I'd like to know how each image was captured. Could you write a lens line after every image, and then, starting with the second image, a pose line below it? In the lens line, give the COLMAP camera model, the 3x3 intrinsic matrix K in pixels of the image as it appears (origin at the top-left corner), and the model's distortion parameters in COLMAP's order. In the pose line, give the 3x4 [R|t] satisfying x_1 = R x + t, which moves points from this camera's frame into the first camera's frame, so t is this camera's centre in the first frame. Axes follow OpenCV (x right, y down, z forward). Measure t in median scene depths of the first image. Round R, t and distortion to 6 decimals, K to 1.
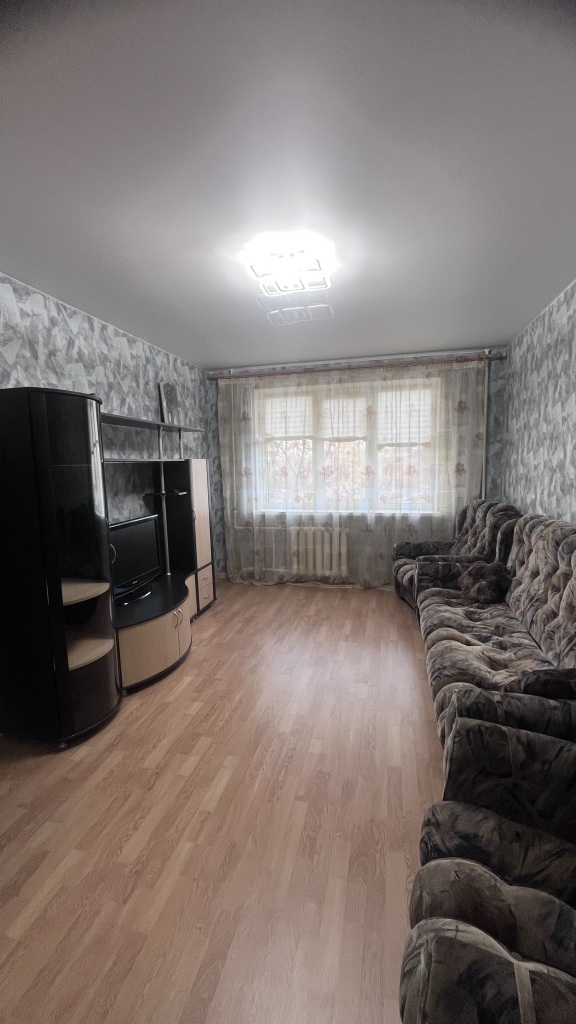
lens RADIAL K [[416.1, 0, 289.9], [0, 416.1, 515.5], [0, 0, 1]] dist [-0.001829, -0.000294]
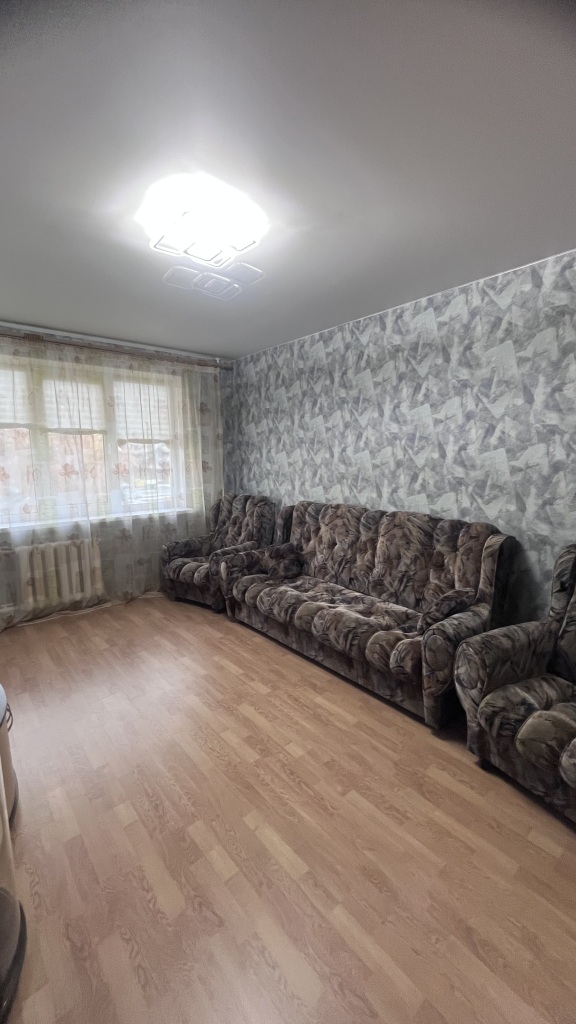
lens RADIAL K [[416.1, 0, 287.3], [0, 416.1, 515.9], [0, 0, 1]] dist [-0.001829, -0.000294]
pose [[0.582076, -0.104300, 0.806417, -0.331100], [0.098999, 0.993452, 0.057032, -0.024626], [-0.807085, 0.046638, 0.588591, 0.200146]]
